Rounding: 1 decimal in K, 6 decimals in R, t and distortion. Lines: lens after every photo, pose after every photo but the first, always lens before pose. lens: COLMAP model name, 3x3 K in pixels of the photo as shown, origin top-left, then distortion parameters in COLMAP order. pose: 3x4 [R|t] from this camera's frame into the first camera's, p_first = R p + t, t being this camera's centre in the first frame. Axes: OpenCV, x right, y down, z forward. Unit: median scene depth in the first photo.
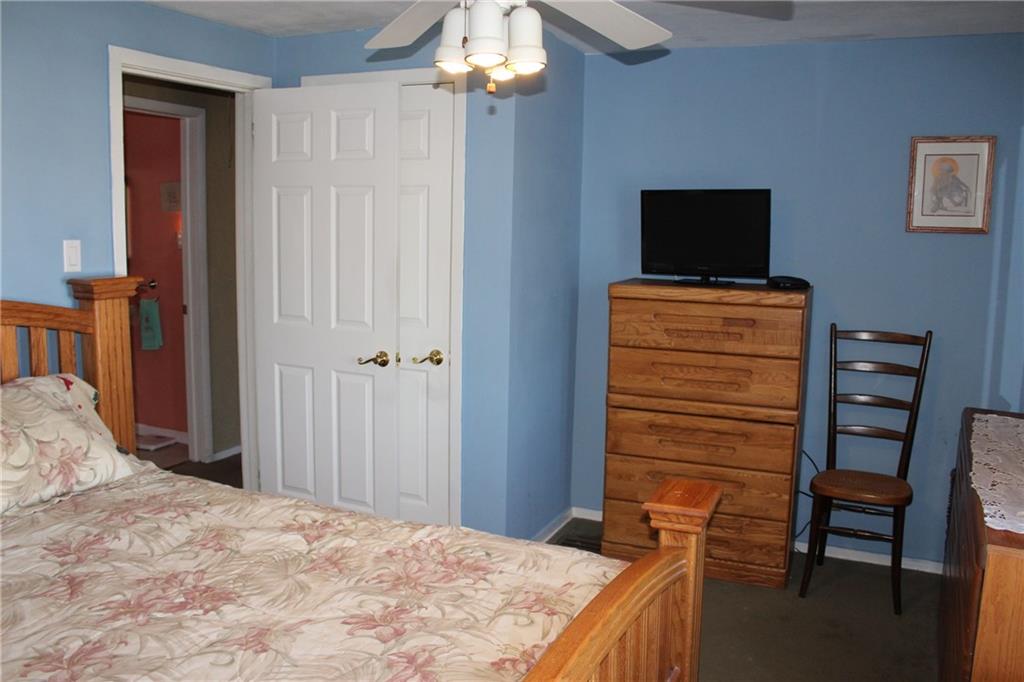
lens RADIAL K [[856.5, 0, 510.6], [0, 856.5, 339.9], [0, 0, 1]] dist [-0.104342, 0.011839]
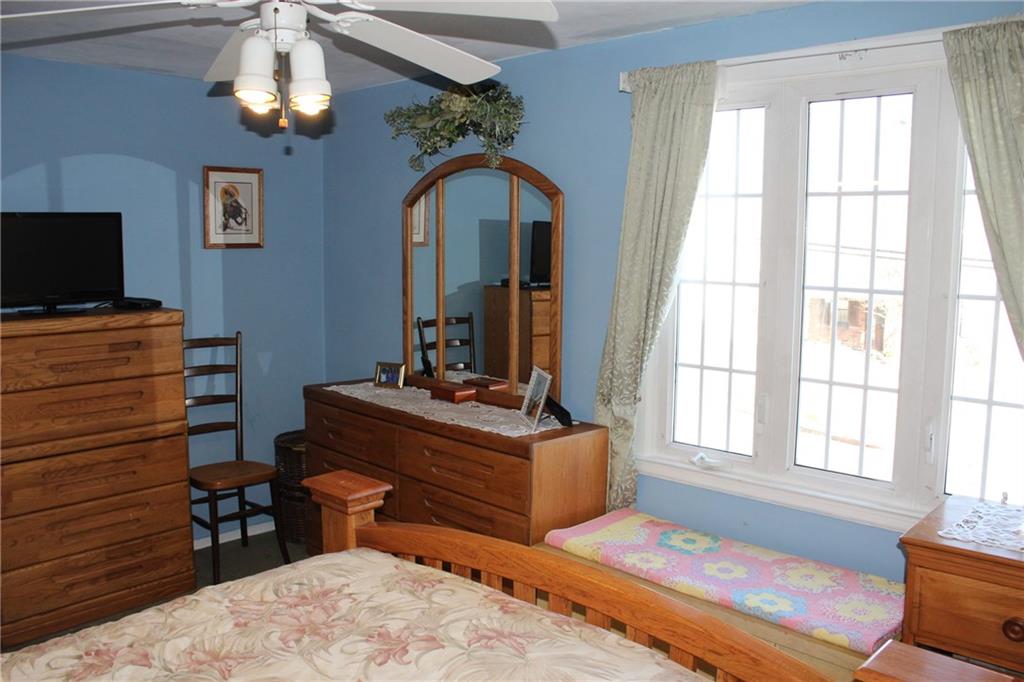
lens RADIAL K [[856.5, 0, 510.2], [0, 856.5, 338.3], [0, 0, 1]] dist [-0.104342, 0.011839]
pose [[0.322405, -0.123560, 0.938503, -0.503990], [0.135494, 0.987259, 0.083433, -0.049973], [-0.936855, 0.100262, 0.335039, 0.242415]]
